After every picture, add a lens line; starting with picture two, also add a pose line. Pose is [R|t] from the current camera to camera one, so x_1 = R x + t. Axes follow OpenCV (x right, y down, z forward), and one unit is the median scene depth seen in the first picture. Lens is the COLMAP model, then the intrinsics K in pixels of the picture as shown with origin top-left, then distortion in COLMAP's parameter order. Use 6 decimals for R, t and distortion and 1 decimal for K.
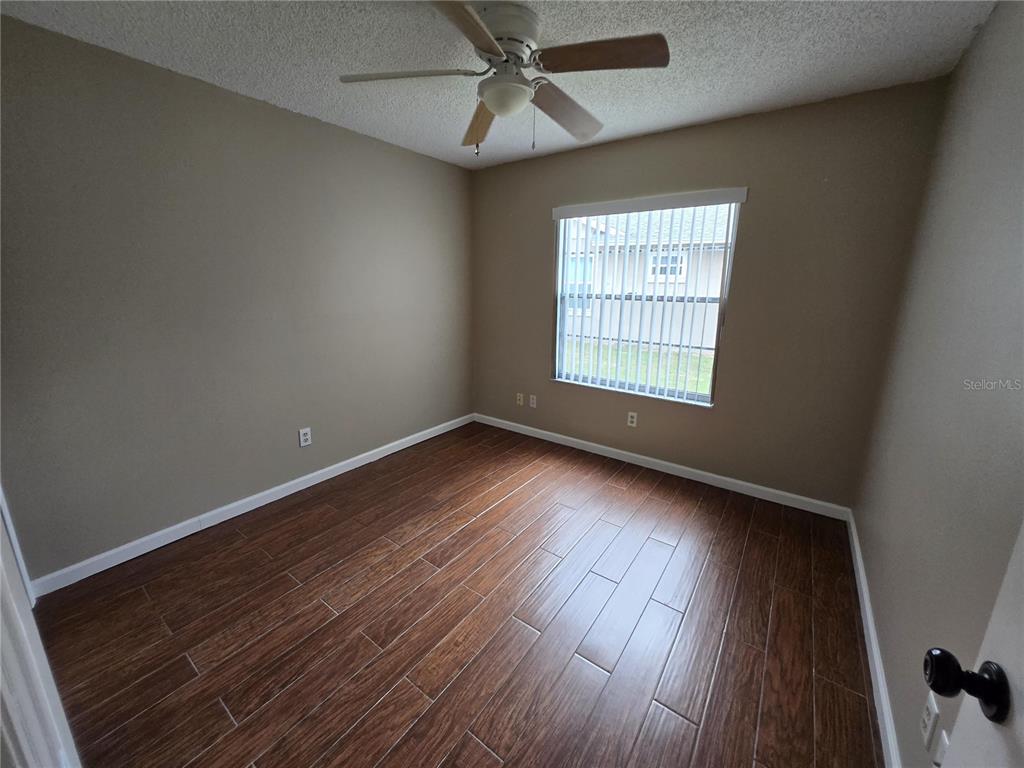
lens RADIAL K [[400.9, 0, 506.4], [0, 400.9, 376.9], [0, 0, 1]] dist [-0.000559, -0.000389]
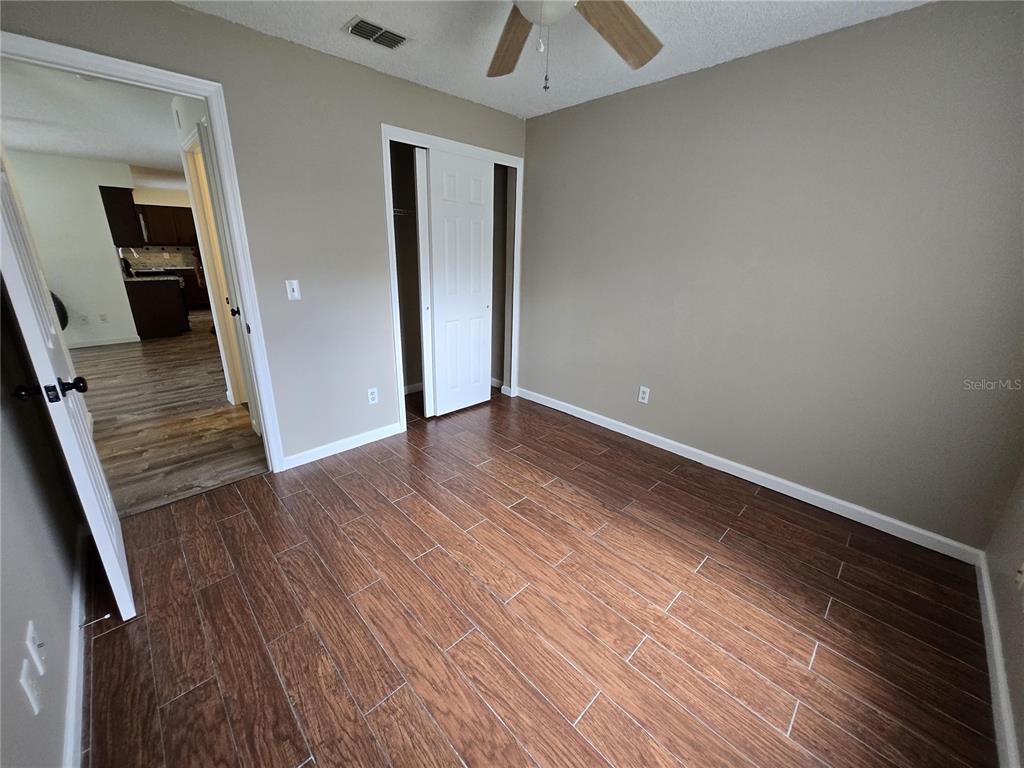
lens RADIAL K [[400.9, 0, 506.4], [0, 400.9, 376.9], [0, 0, 1]] dist [-0.000559, -0.000389]
pose [[-0.169470, 0.287689, -0.942611, 0.611021], [-0.246878, 0.913558, 0.323207, -0.164608], [0.954113, 0.287483, -0.083796, 0.771292]]
